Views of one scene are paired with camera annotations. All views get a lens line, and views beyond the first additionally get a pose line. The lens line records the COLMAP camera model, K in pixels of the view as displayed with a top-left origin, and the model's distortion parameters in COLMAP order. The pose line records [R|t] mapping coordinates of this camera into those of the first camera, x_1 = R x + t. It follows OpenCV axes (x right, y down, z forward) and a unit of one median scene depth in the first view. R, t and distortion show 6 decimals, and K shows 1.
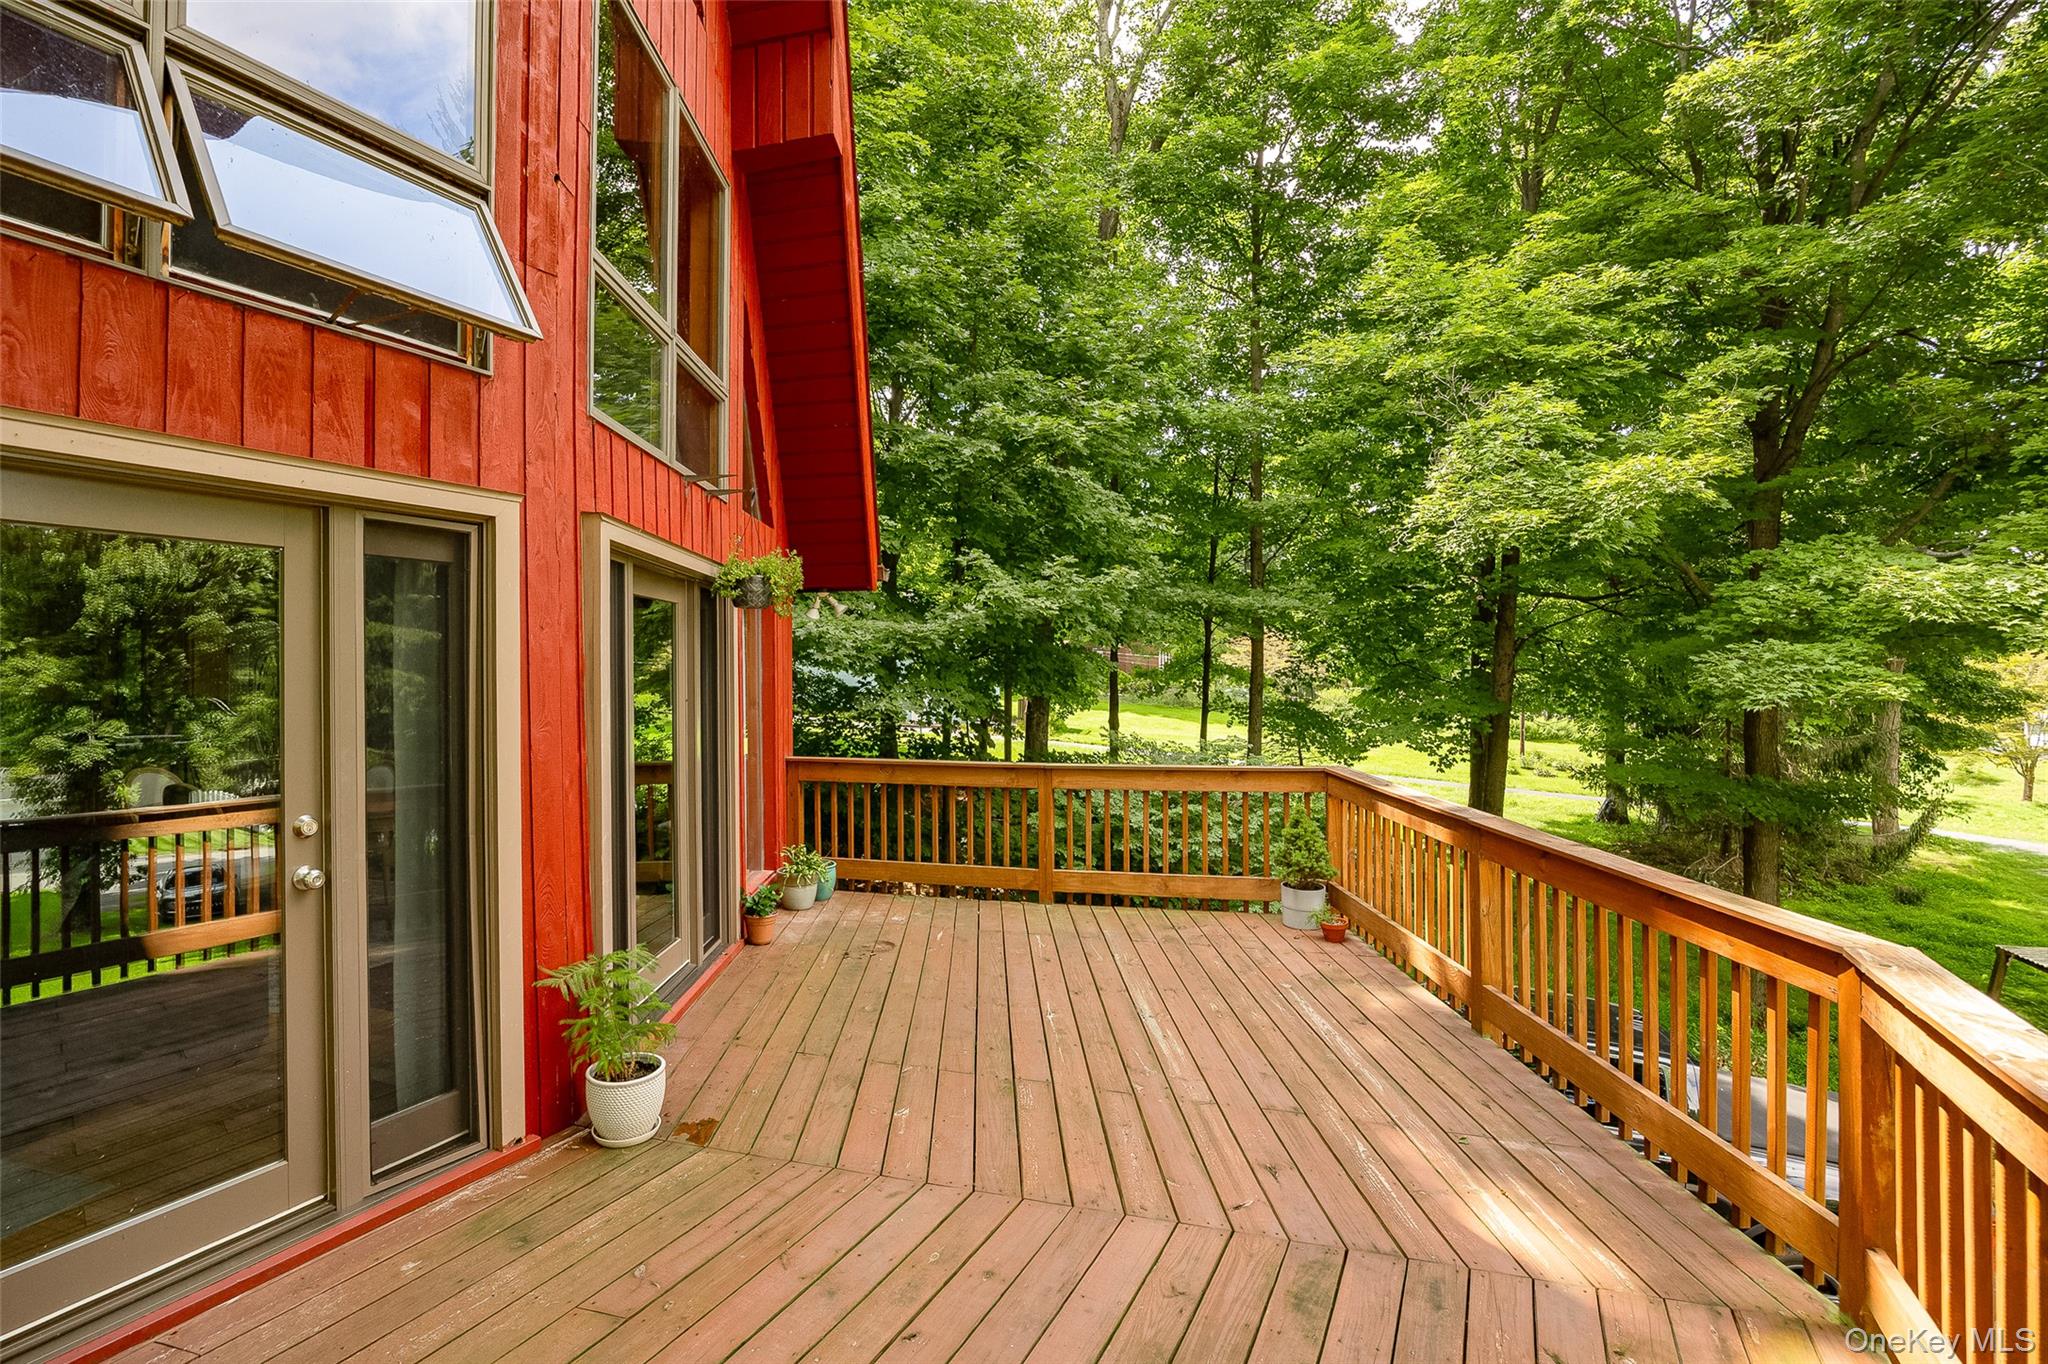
lens RADIAL K [[990.2, 0, 1024.0], [0, 990.2, 682.0], [0, 0, 1]] dist [0.000624, 0.000124]
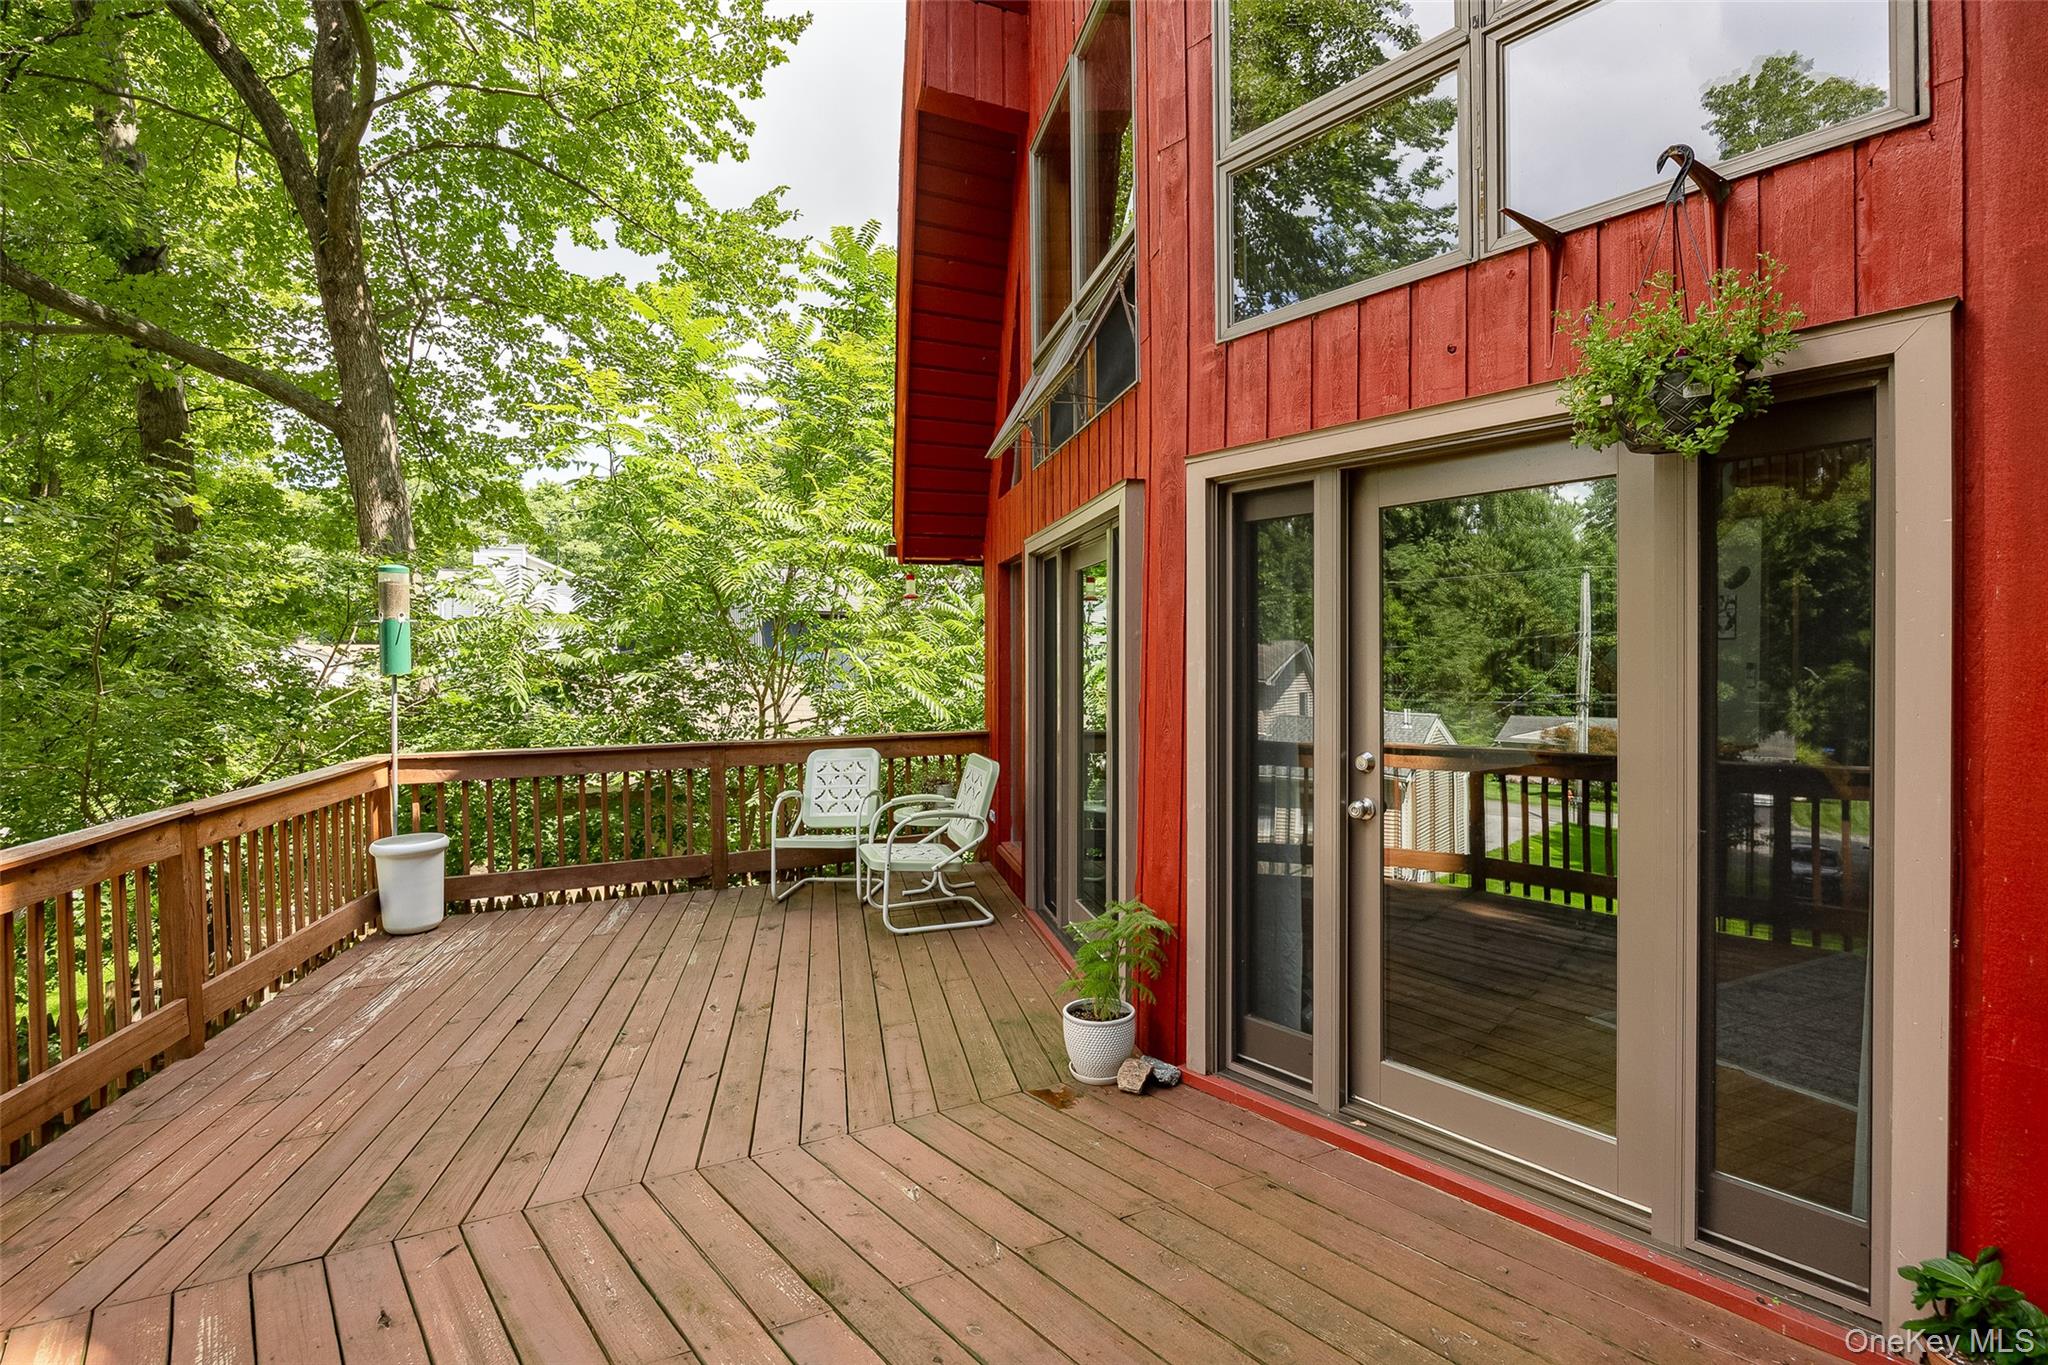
lens RADIAL K [[1039.3, 0, 1024.0], [0, 1039.3, 682.5], [0, 0, 1]] dist [-0.035063, 0.000102]
pose [[-0.811270, 0.017618, -0.584407, 0.287782], [0.002017, 0.999624, 0.027335, 0.016009], [0.584669, 0.020997, -0.811000, 1.806351]]
